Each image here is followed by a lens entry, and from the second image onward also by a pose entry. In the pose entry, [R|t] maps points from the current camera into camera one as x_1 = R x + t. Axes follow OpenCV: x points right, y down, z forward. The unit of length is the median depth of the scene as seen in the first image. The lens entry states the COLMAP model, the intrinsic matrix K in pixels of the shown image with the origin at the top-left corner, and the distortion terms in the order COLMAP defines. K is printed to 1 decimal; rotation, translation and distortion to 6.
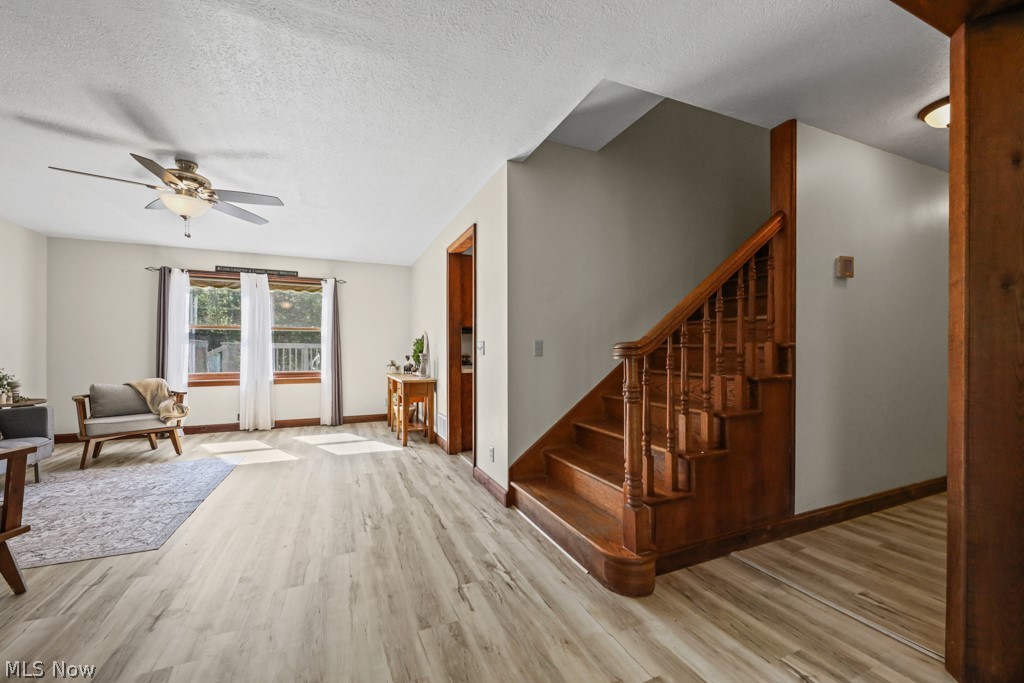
lens RADIAL K [[401.9, 0, 515.2], [0, 401.9, 349.6], [0, 0, 1]] dist [0.007205, -0.004338]
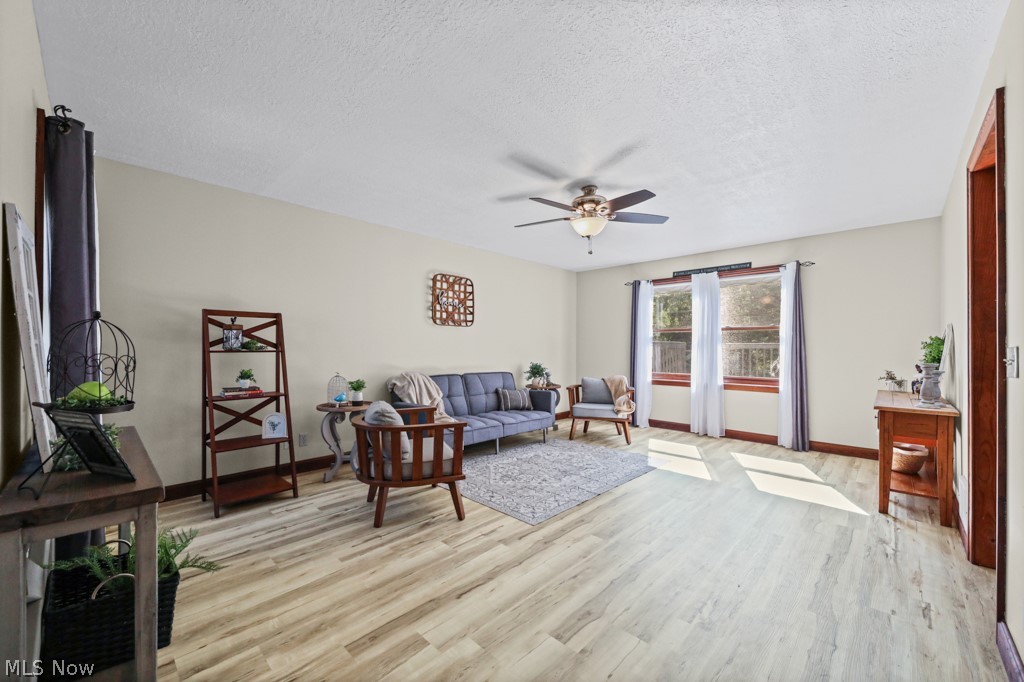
lens RADIAL K [[401.9, 0, 505.1], [0, 401.9, 344.2], [0, 0, 1]] dist [0.007205, -0.004338]
pose [[0.370584, -0.004248, -0.928789, 0.098287], [-0.001126, 0.999987, -0.005023, -0.016567], [0.928798, 0.002907, 0.370574, 0.267819]]
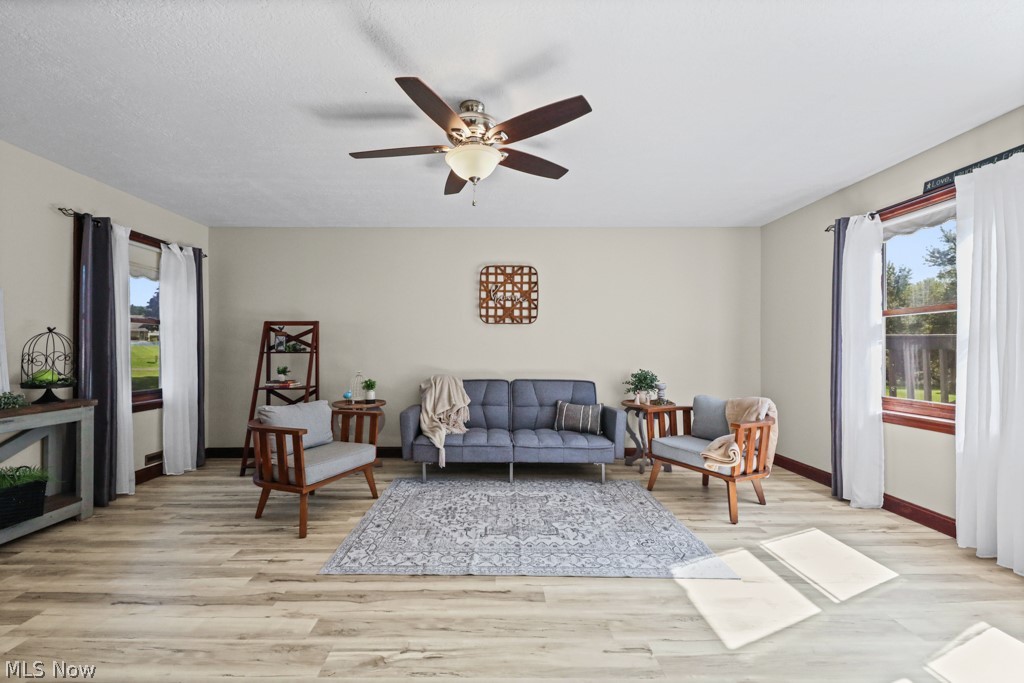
lens RADIAL K [[401.9, 0, 491.2], [0, 401.9, 346.4], [0, 0, 1]] dist [0.007205, -0.004338]
pose [[-0.409540, -0.004538, -0.912281, -0.112566], [0.005047, 0.999961, -0.007239, -0.011256], [0.912278, -0.007569, -0.409501, 0.965321]]
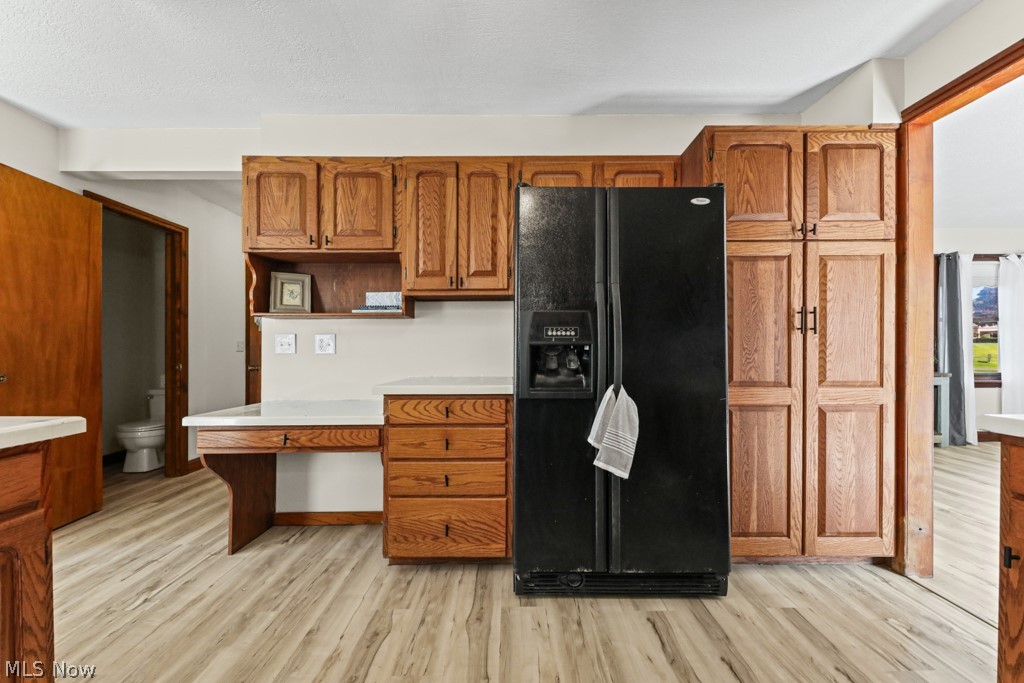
lens RADIAL K [[401.9, 0, 510.8], [0, 401.9, 346.5], [0, 0, 1]] dist [0.007205, -0.004338]
pose [[-0.916242, 0.003231, 0.400612, 0.184606], [0.002345, 0.999994, -0.002702, 0.002282], [-0.400618, -0.001536, -0.916244, 1.528720]]
